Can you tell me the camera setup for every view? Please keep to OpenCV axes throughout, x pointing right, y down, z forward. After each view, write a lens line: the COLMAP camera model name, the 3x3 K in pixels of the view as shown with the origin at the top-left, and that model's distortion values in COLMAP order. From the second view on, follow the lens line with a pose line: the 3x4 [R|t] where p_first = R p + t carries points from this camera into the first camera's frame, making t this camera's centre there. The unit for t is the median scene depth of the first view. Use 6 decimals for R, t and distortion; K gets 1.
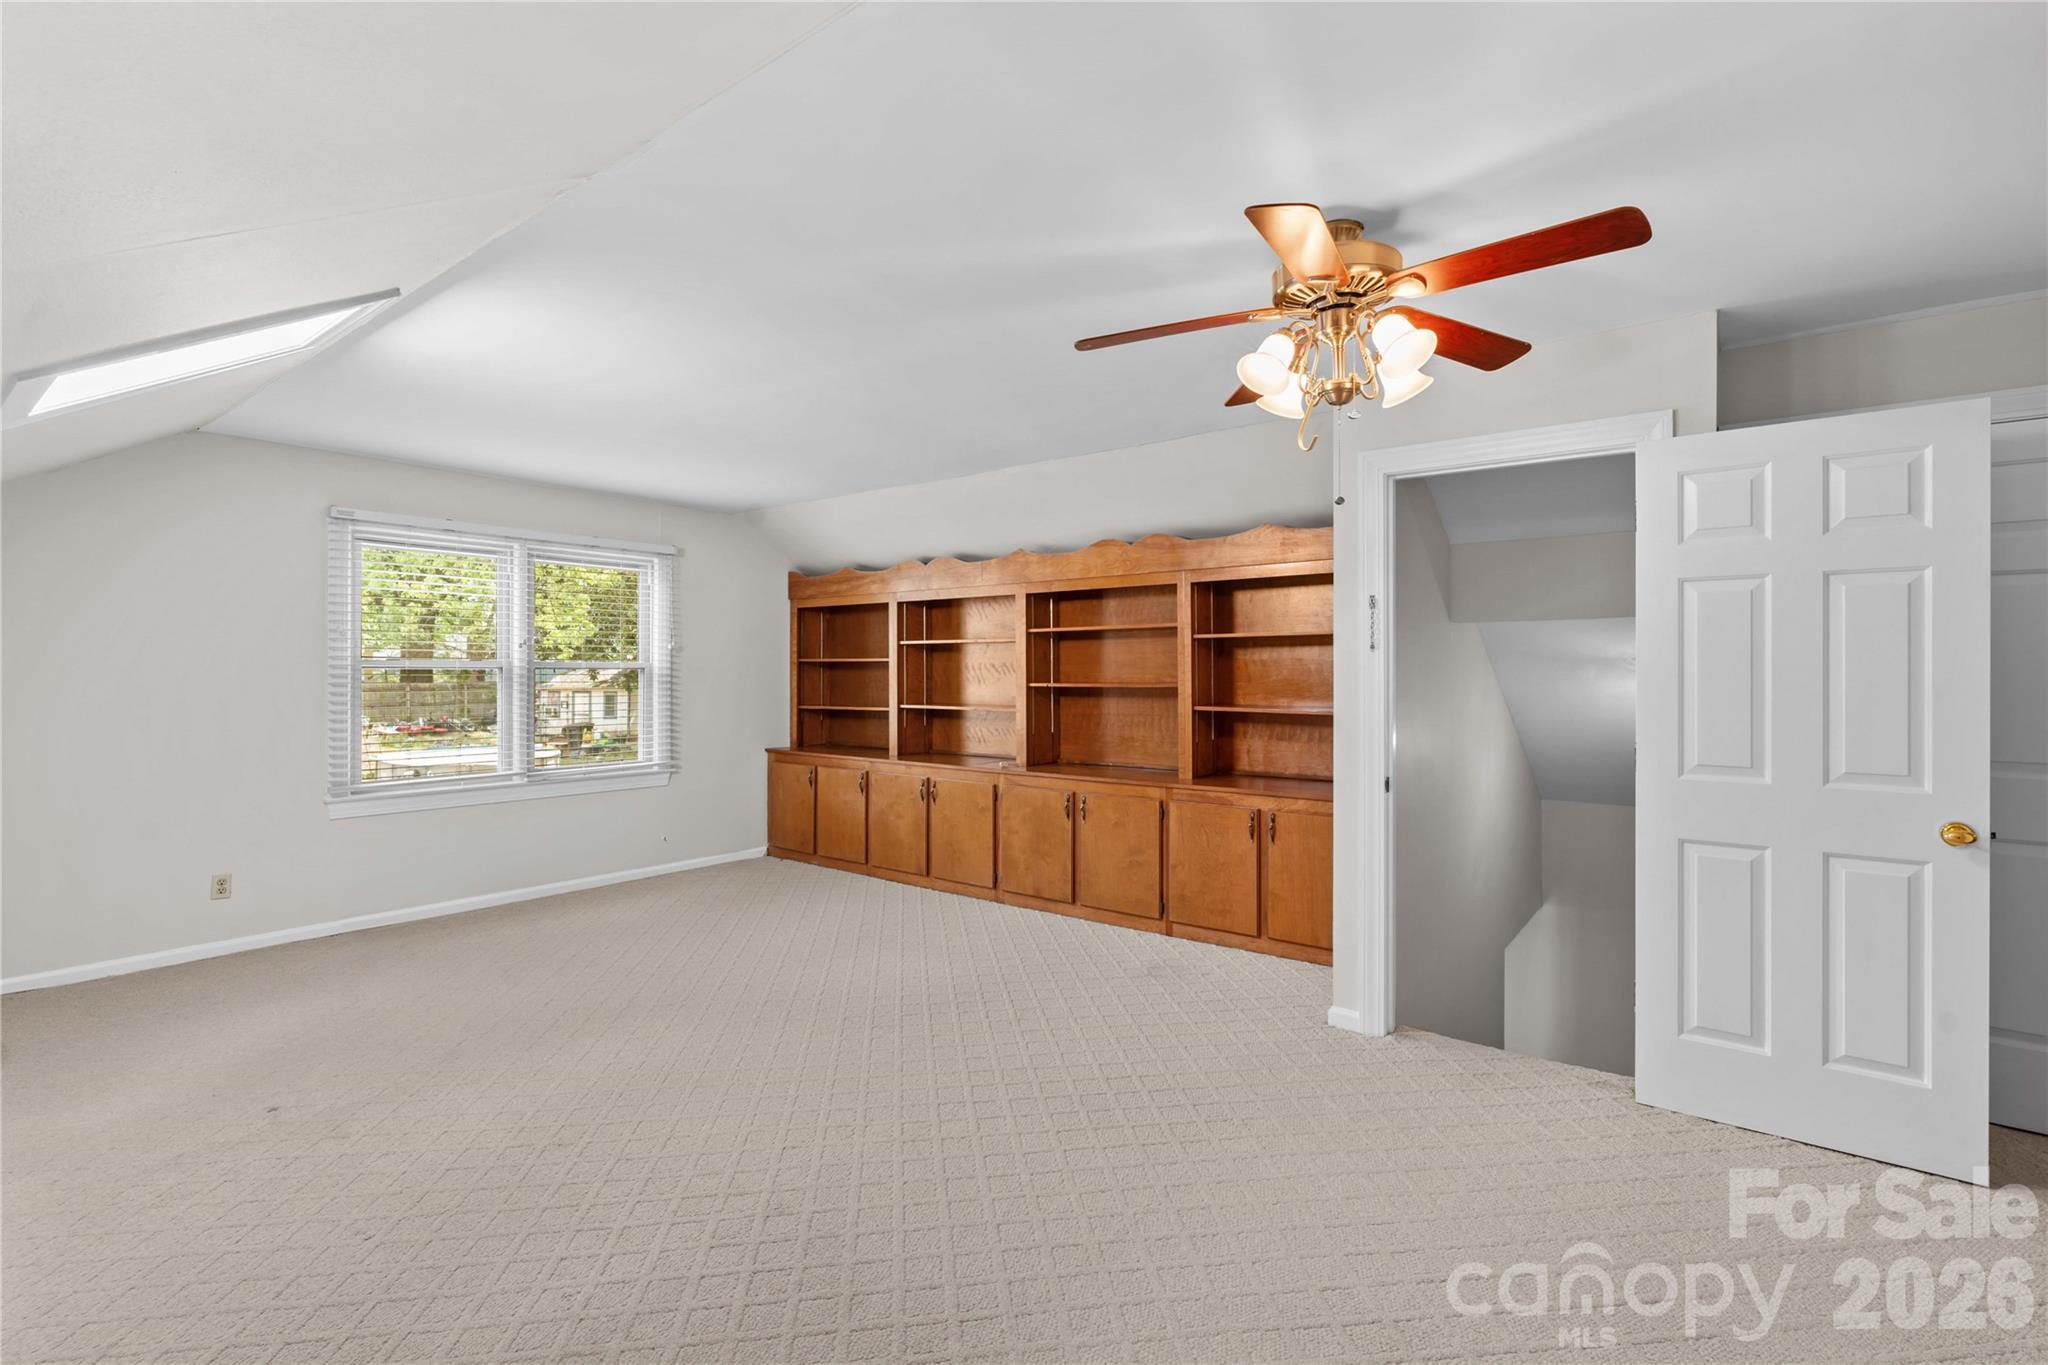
lens RADIAL K [[940.0, 0, 1024.1], [0, 940.0, 671.3], [0, 0, 1]] dist [-0.005360, 0.002854]
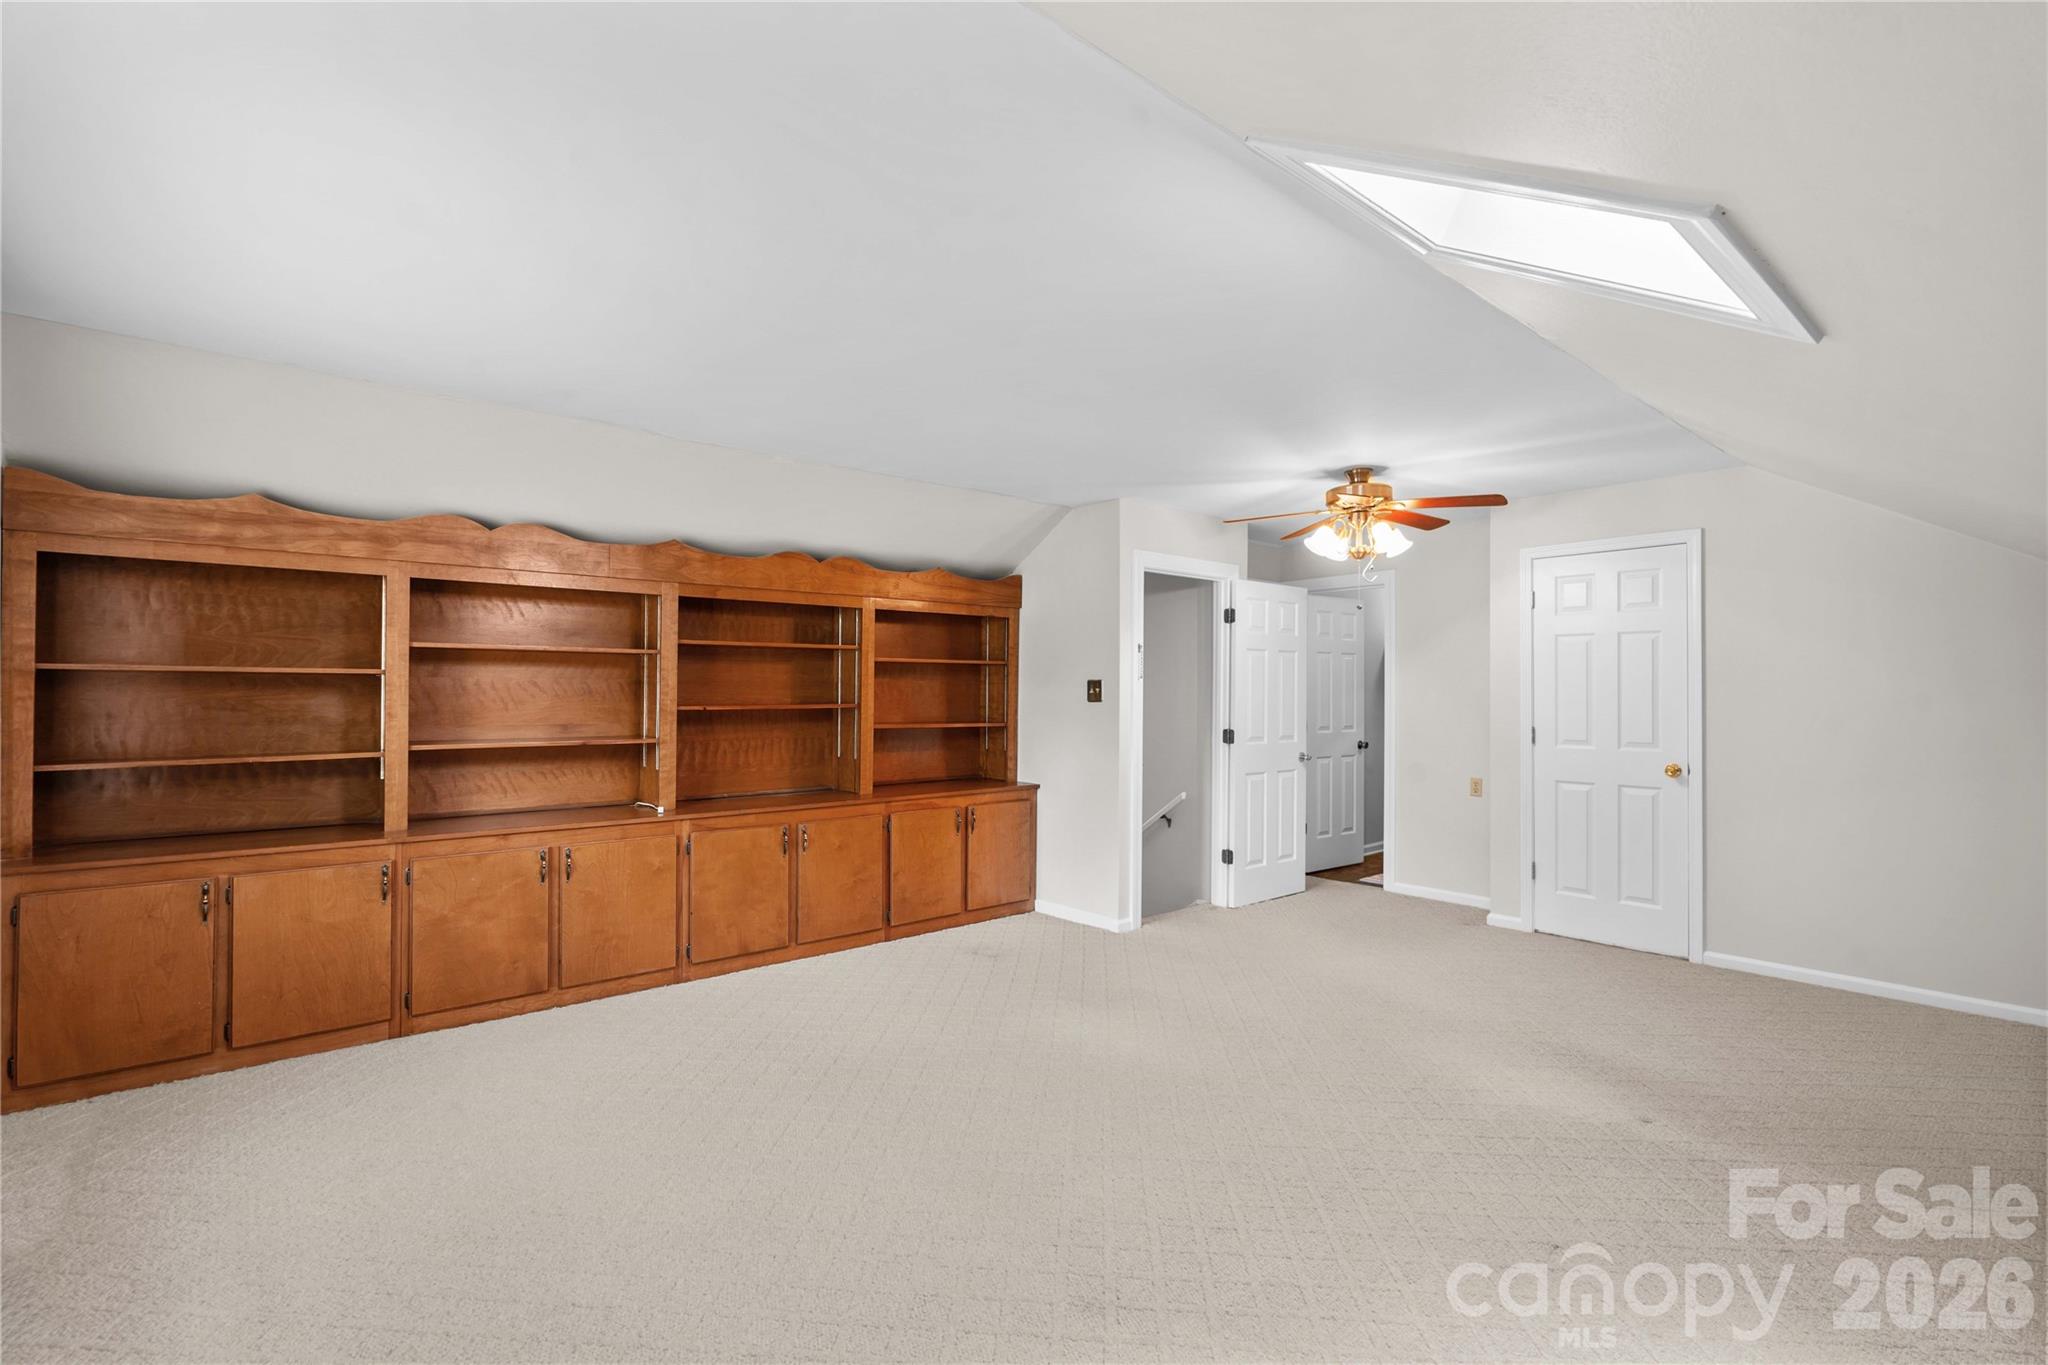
lens RADIAL K [[940.0, 0, 1019.0], [0, 940.0, 678.0], [0, 0, 1]] dist [-0.005360, 0.002854]
pose [[0.199368, 0.015903, 0.979796, -0.738097], [-0.001442, 0.999872, -0.015936, 0.000595], [-0.979924, 0.001765, 0.199366, 0.549947]]
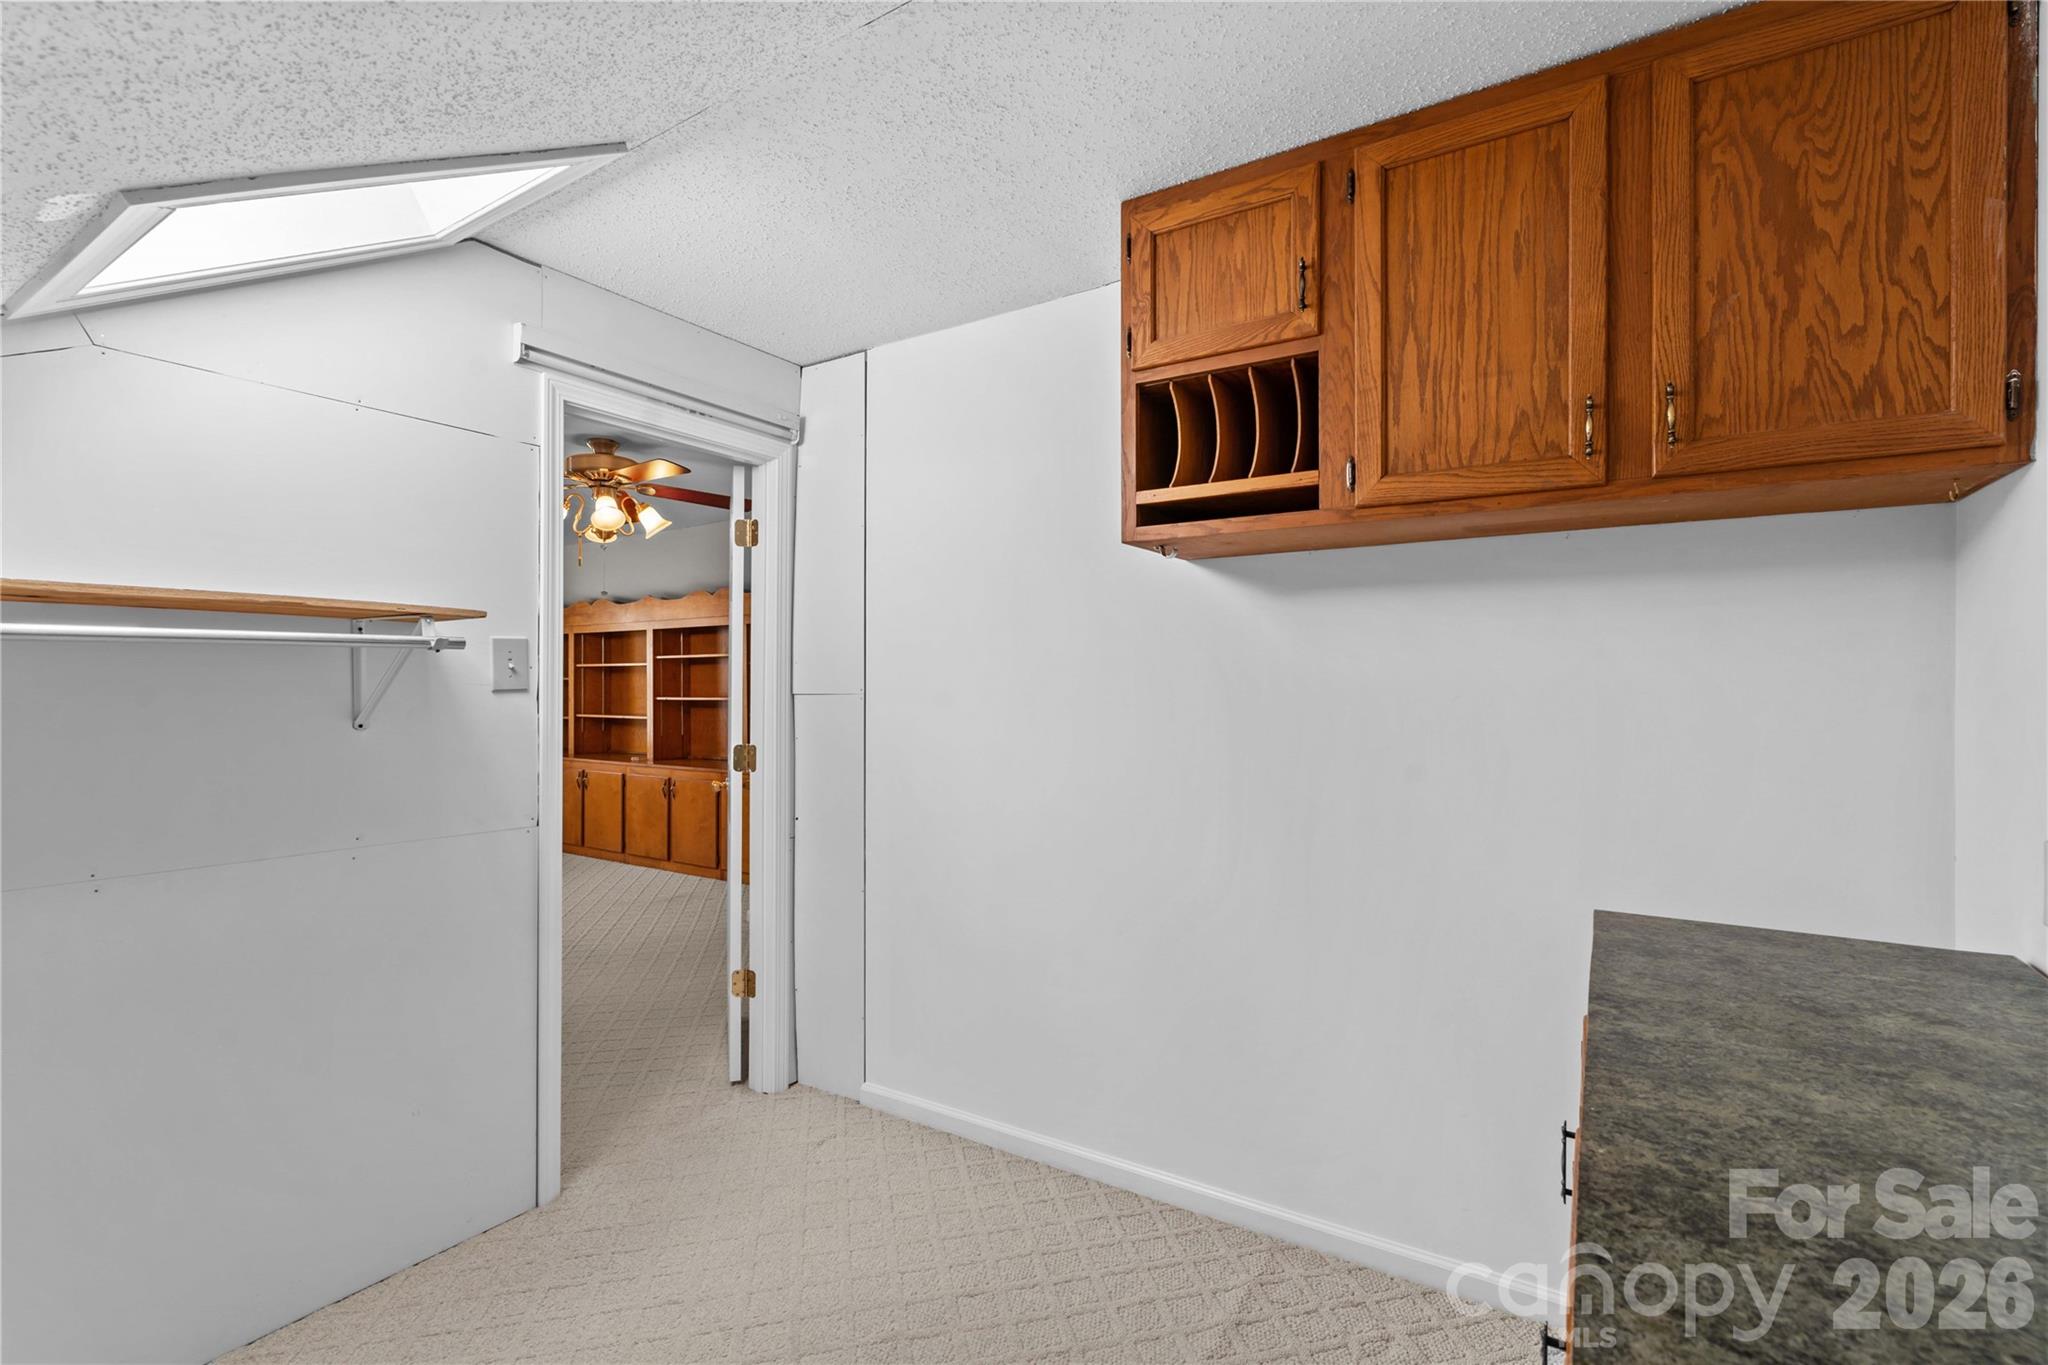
lens RADIAL K [[940.0, 0, 1031.6], [0, 940.0, 683.3], [0, 0, 1]] dist [-0.005360, 0.002854]
pose [[0.997192, 0.000475, 0.074886, 0.433124], [-0.000204, 0.999993, -0.003630, -0.002276], [-0.074887, 0.003604, 0.997186, -0.351611]]
